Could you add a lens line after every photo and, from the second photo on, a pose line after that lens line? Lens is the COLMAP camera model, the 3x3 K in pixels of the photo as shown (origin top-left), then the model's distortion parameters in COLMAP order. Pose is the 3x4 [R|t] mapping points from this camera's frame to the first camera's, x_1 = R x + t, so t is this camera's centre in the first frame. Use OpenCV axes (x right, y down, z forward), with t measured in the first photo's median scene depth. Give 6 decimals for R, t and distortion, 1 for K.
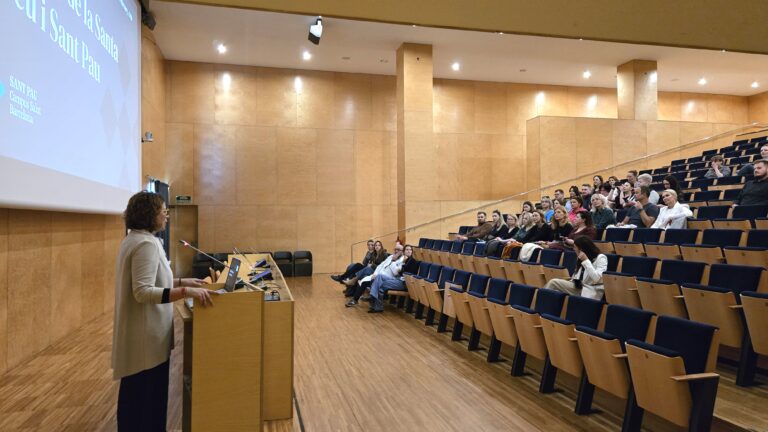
lens RADIAL K [[512.9, 0, 384.2], [0, 512.9, 210.6], [0, 0, 1]] dist [0.025438, -0.004173]
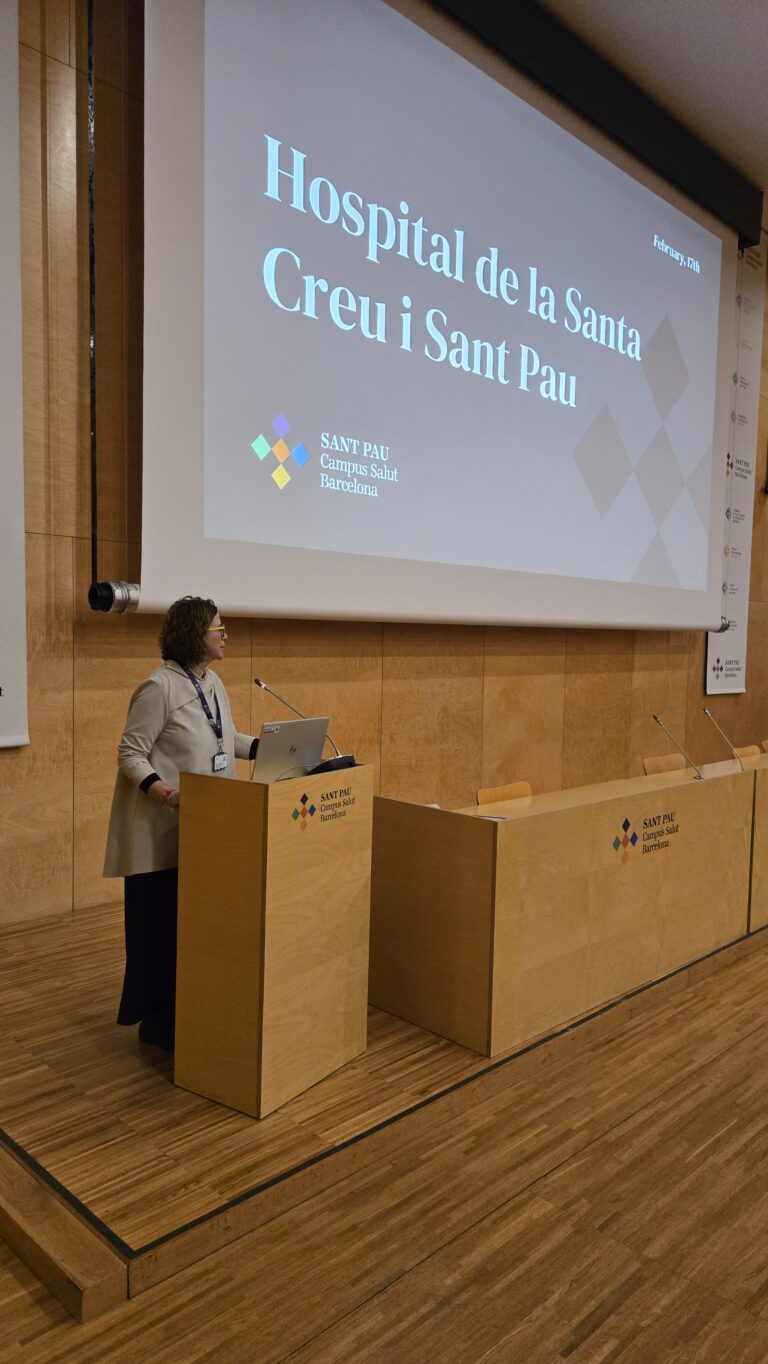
lens RADIAL K [[911.0, 0, 379.3], [0, 911.0, 696.1], [0, 0, 1]] dist [0.025438, -0.004173]
pose [[0.511464, 0.078784, -0.855686, 0.345308], [-0.005016, 0.996045, 0.088709, -0.010645], [0.859290, -0.041079, 0.509836, 0.345302]]
